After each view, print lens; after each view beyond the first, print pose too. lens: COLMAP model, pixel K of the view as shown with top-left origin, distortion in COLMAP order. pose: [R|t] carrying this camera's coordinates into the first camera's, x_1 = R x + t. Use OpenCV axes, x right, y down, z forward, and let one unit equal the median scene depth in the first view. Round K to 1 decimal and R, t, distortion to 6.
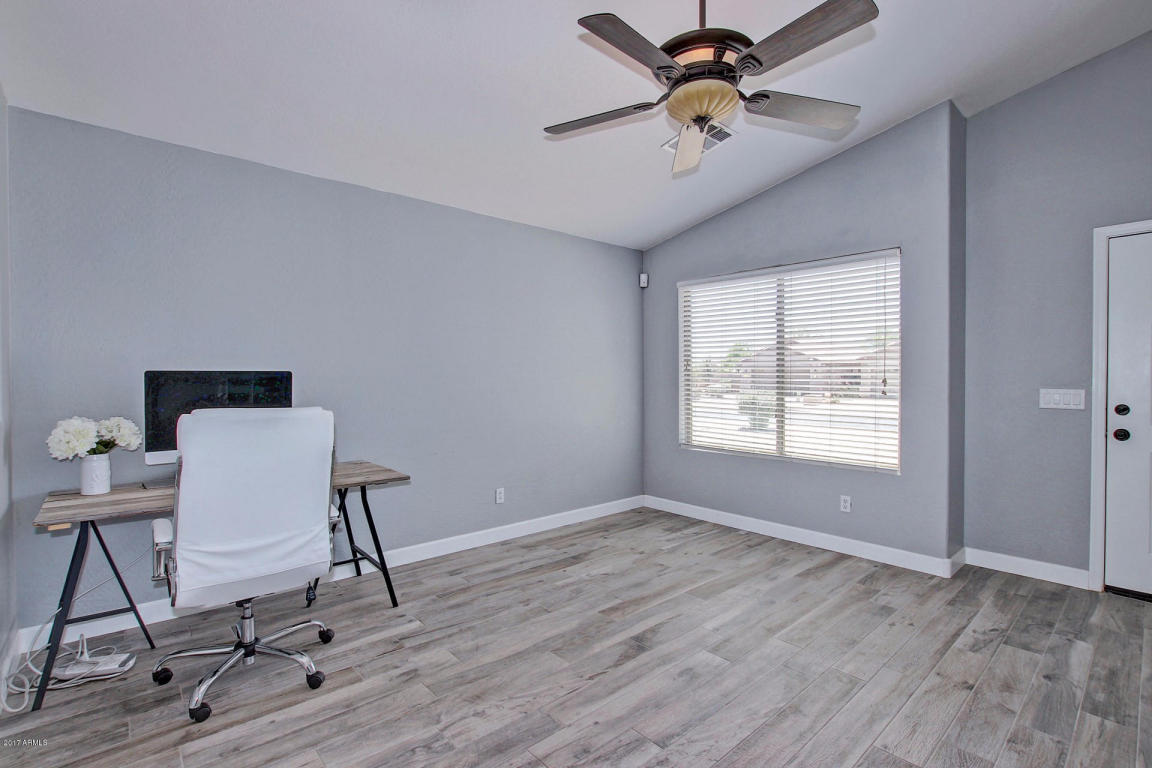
lens RADIAL K [[533.1, 0, 571.9], [0, 533.1, 382.2], [0, 0, 1]] dist [-0.030482, 0.007168]
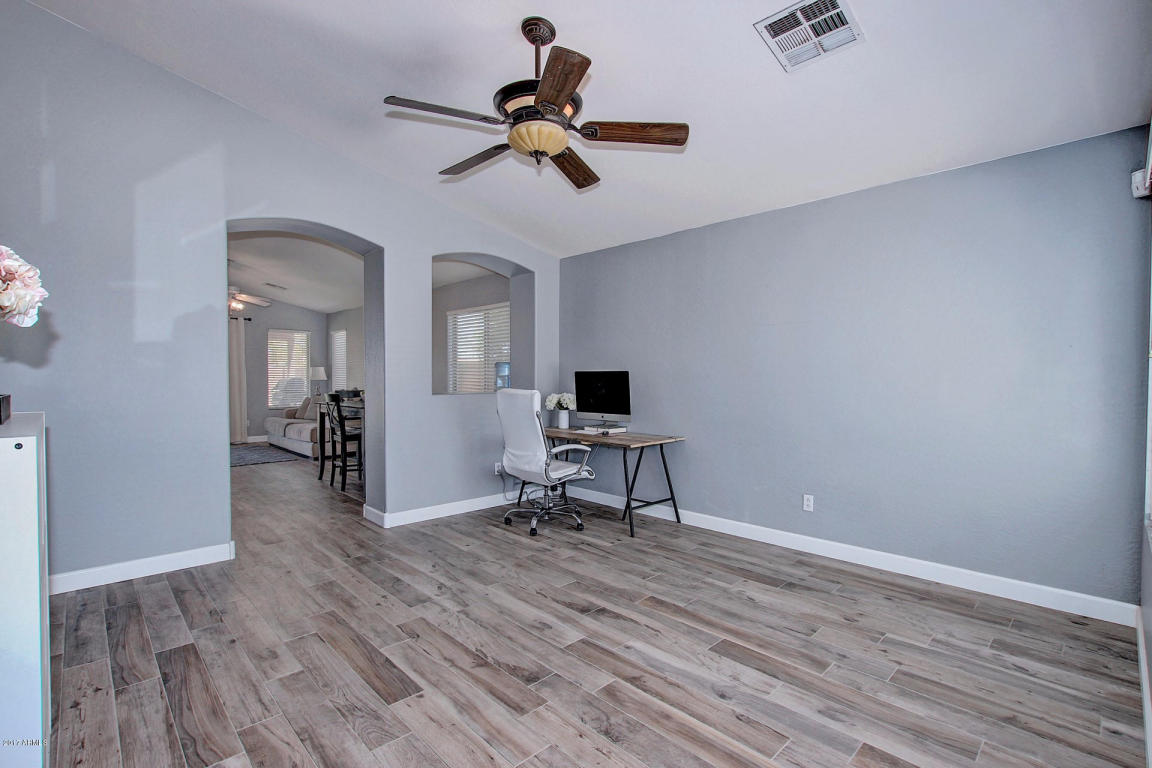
lens RADIAL K [[533.1, 0, 571.9], [0, 533.1, 382.2], [0, 0, 1]] dist [-0.030482, 0.007168]
pose [[0.048184, 0.014713, -0.998730, 1.009435], [-0.011608, 0.999832, 0.014169, -0.005172], [0.998771, 0.010910, 0.048347, 0.726961]]
